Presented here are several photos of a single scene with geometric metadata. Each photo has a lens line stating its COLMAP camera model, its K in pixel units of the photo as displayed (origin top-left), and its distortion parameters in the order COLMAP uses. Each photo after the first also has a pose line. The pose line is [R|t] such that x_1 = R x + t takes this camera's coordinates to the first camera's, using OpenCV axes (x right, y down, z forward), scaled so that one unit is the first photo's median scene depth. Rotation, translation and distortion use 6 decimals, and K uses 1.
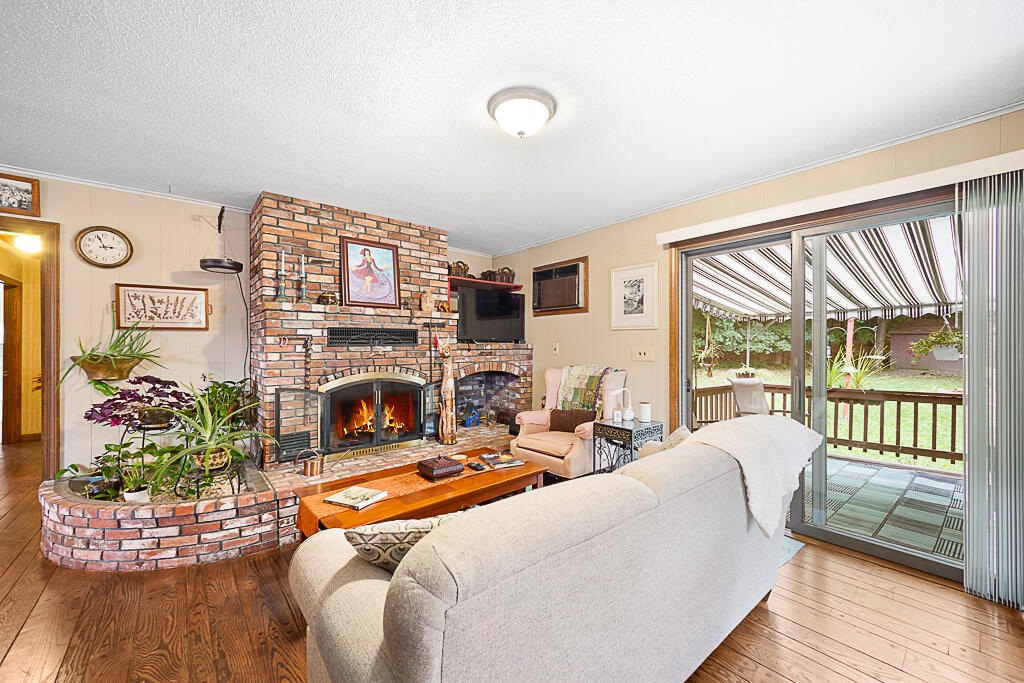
lens RADIAL K [[391.5, 0, 512.1], [0, 391.5, 345.1], [0, 0, 1]] dist [0.000711, -0.000139]
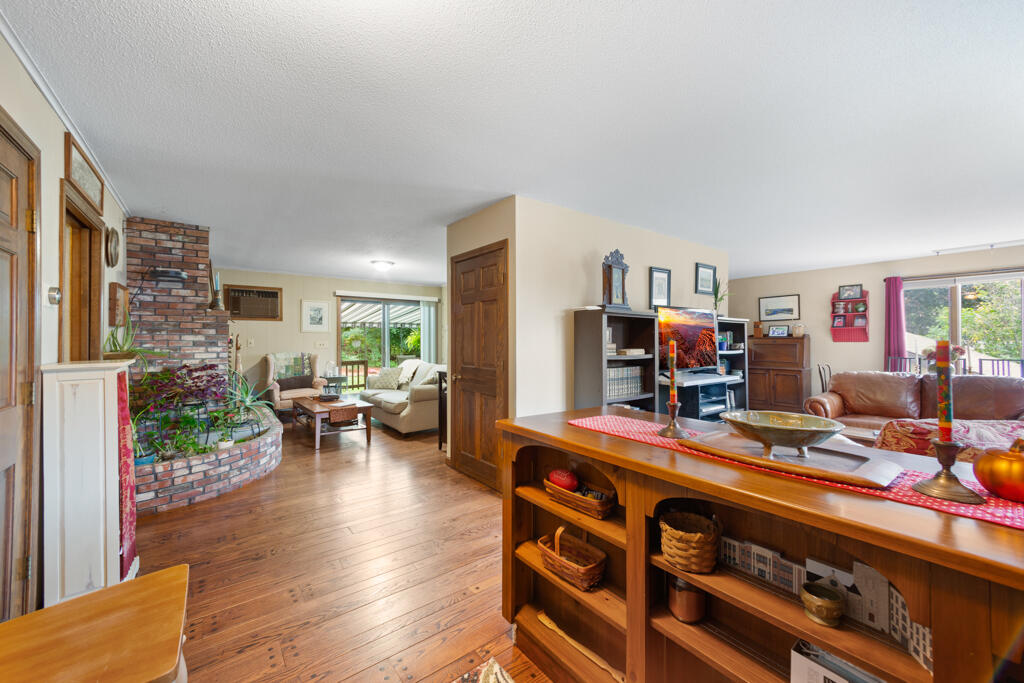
lens RADIAL K [[401.8, 0, 514.1], [0, 401.8, 333.3], [0, 0, 1]] dist [0.018041, -0.014326]
pose [[0.043726, 0.016922, 0.998900, -1.679930], [0.004292, 0.999844, -0.017126, 0.002850], [-0.999034, 0.005036, 0.043646, -0.087674]]
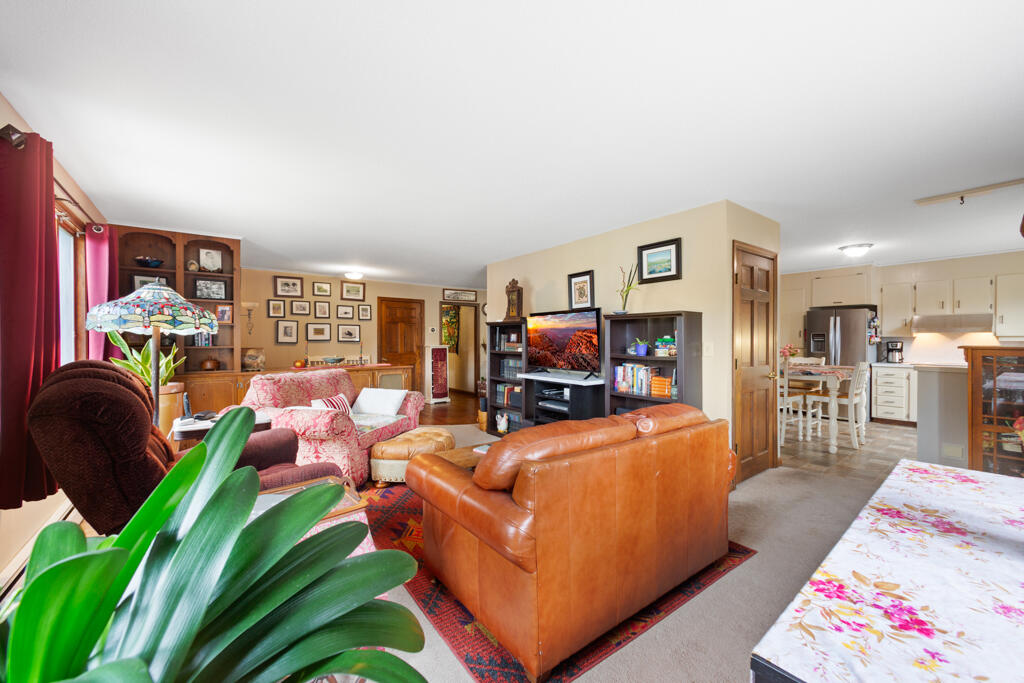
lens RADIAL K [[398.7, 0, 515.8], [0, 398.7, 345.6], [0, 0, 1]] dist [-0.001632, -0.000089]
pose [[0.999021, -0.002082, -0.044187, -0.548638], [0.002740, 0.999886, 0.014819, -0.003798], [0.044151, -0.014926, 0.998913, -1.808714]]
